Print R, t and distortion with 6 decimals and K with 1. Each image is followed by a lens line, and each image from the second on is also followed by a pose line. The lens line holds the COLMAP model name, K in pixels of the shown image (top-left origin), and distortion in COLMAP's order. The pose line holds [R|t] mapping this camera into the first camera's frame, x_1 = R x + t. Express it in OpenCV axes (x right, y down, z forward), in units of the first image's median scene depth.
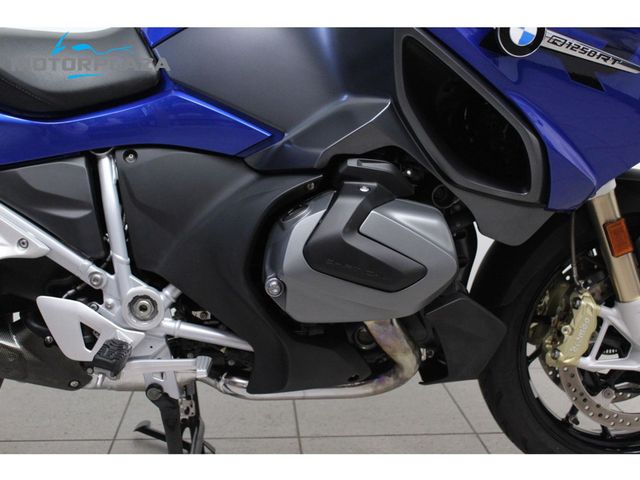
lens RADIAL K [[740.5, 0, 320.0], [0, 740.5, 240.0], [0, 0, 1]] dist [-0.048981, 0.014690]
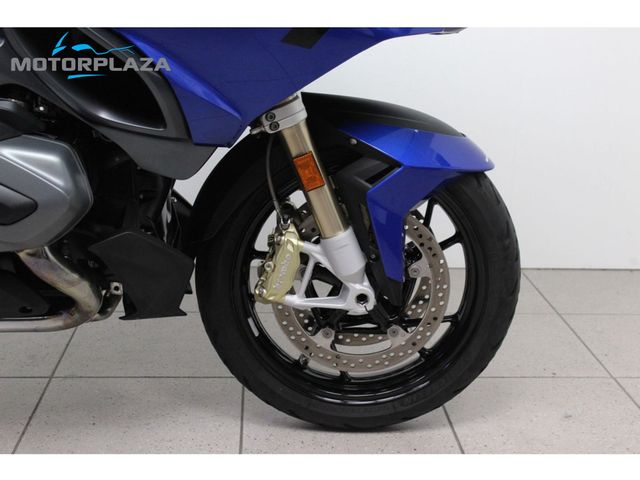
lens RADIAL K [[980.5, 0, 320.0], [0, 980.5, 240.0], [0, 0, 1]] dist [-0.002619, 0.005145]
pose [[0.999193, 0.010667, -0.038729, 0.501961], [-0.007211, 0.996068, 0.088302, -0.029723], [0.039519, -0.087952, 0.995341, -0.310446]]
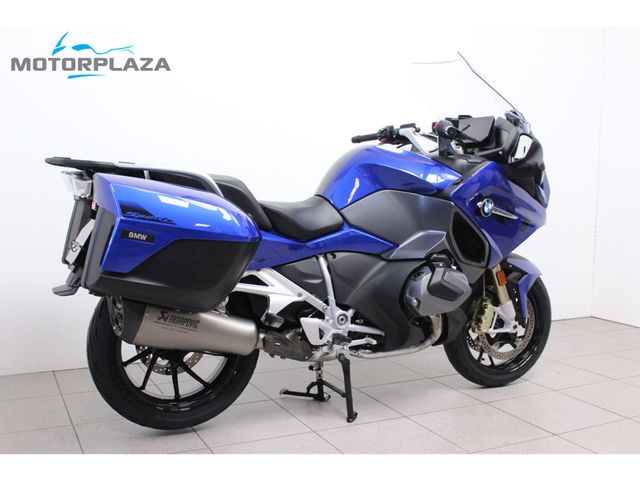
lens RADIAL K [[685.3, 0, 320.0], [0, 685.3, 240.0], [0, 0, 1]] dist [-0.007649, -0.003166]
pose [[0.928538, -0.036664, 0.369422, -1.104635], [0.068350, 0.994984, -0.073048, -0.005520], [-0.364890, 0.093078, 0.926386, -1.029119]]
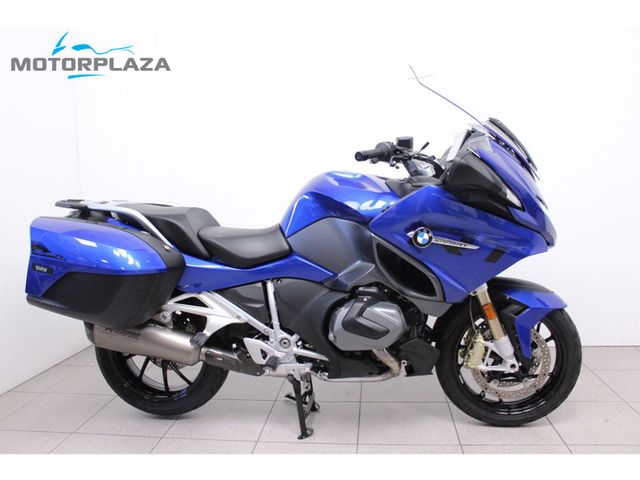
lens RADIAL K [[553.4, 0, 320.0], [0, 553.4, 240.0], [0, 0, 1]] dist [-0.144842, 0.139869]
pose [[0.979958, -0.029510, -0.197007, 0.247765], [0.016867, 0.997707, -0.065548, -0.129051], [0.198490, 0.060911, 0.978208, -0.797120]]
